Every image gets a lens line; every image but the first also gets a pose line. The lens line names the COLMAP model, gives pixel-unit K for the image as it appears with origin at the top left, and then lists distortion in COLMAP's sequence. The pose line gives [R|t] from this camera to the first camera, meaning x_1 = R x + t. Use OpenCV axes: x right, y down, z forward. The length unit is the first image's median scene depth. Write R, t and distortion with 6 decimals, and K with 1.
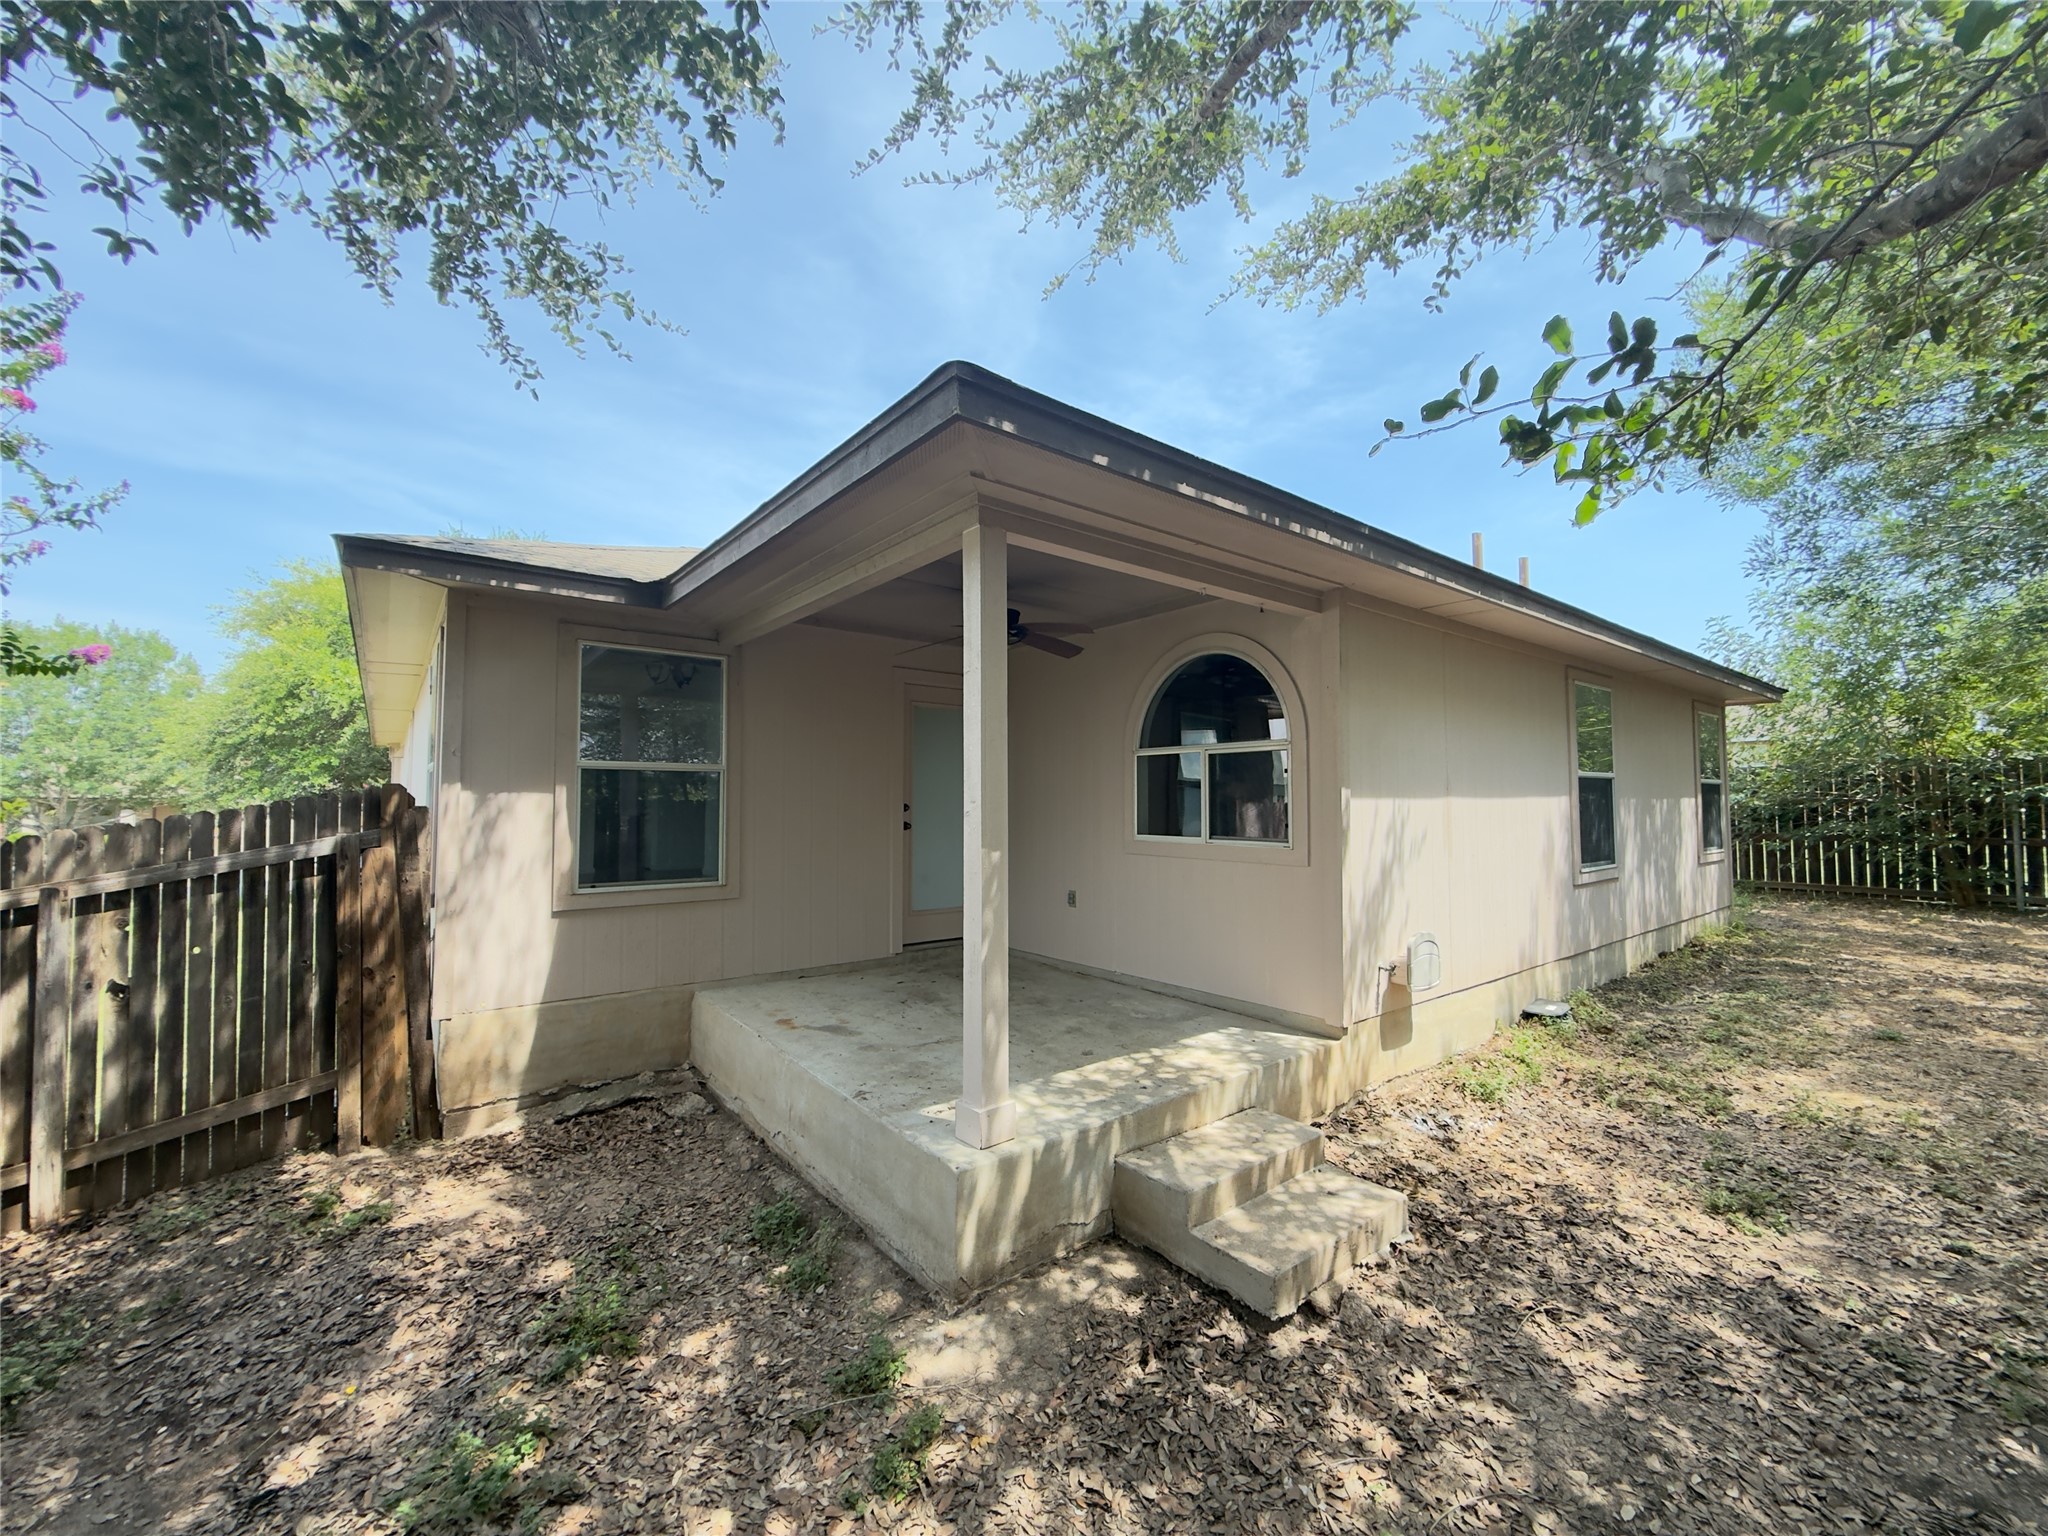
lens RADIAL K [[816.4, 0, 1016.5], [0, 816.4, 779.5], [0, 0, 1]] dist [0.000798, -0.000148]
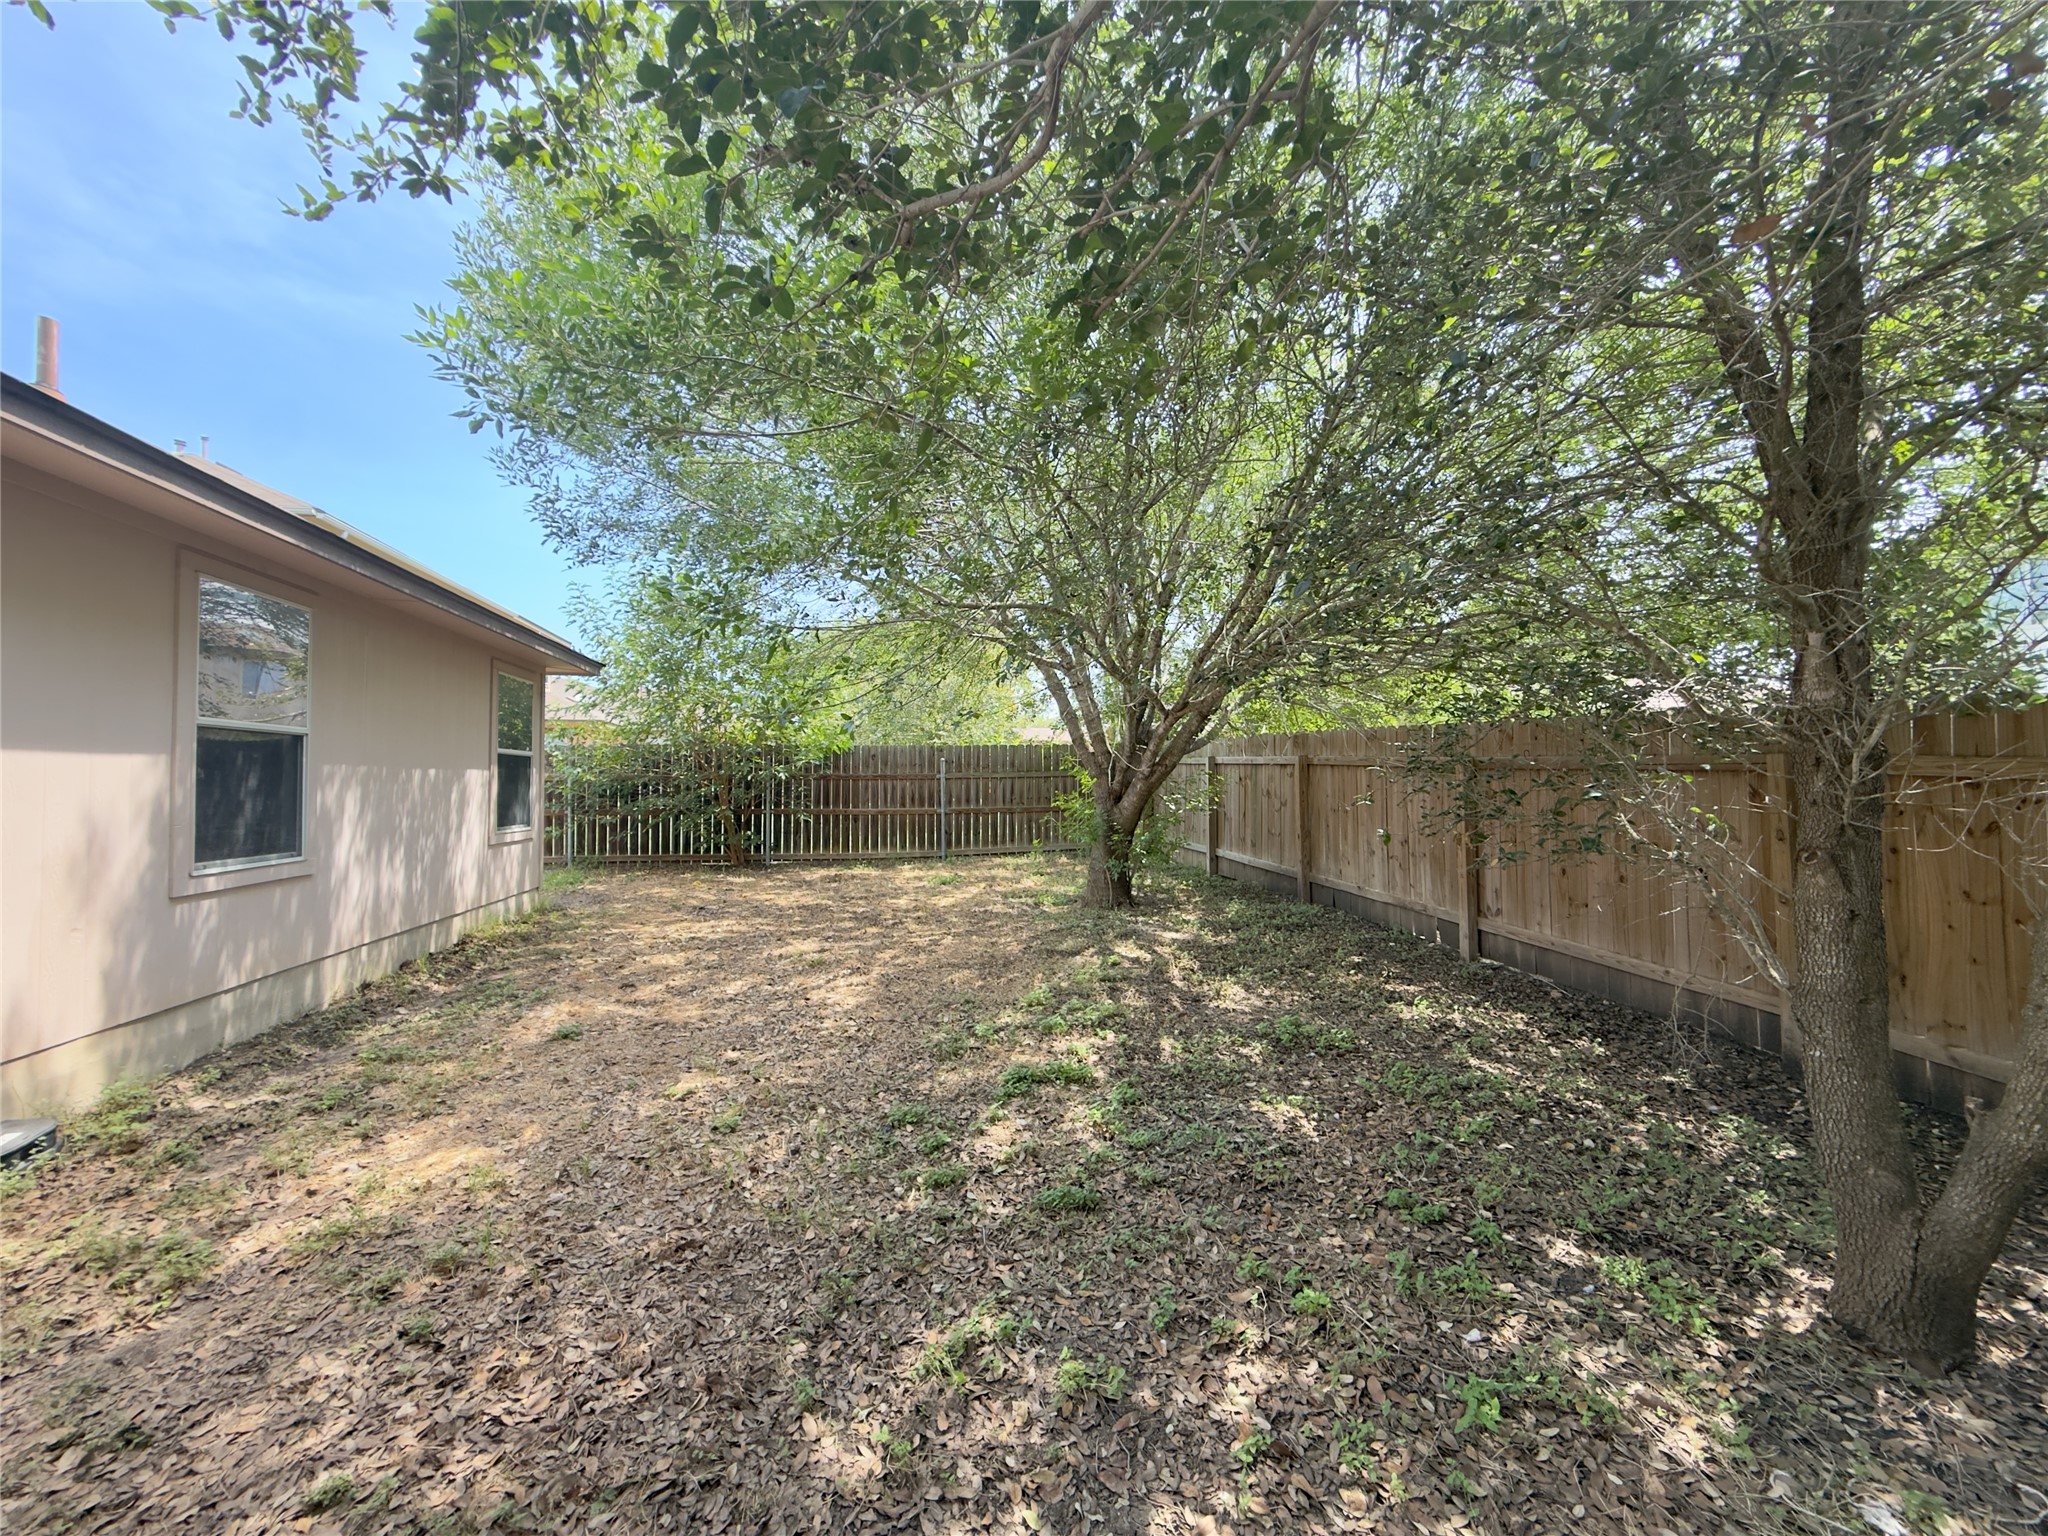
lens RADIAL K [[816.4, 0, 1026.5], [0, 816.4, 762.8], [0, 0, 1]] dist [0.000798, -0.000148]
pose [[0.434102, 0.026682, 0.900468, 0.431057], [-0.024523, 0.999541, -0.017796, 0.023188], [-0.900530, -0.014357, 0.434557, 0.155210]]
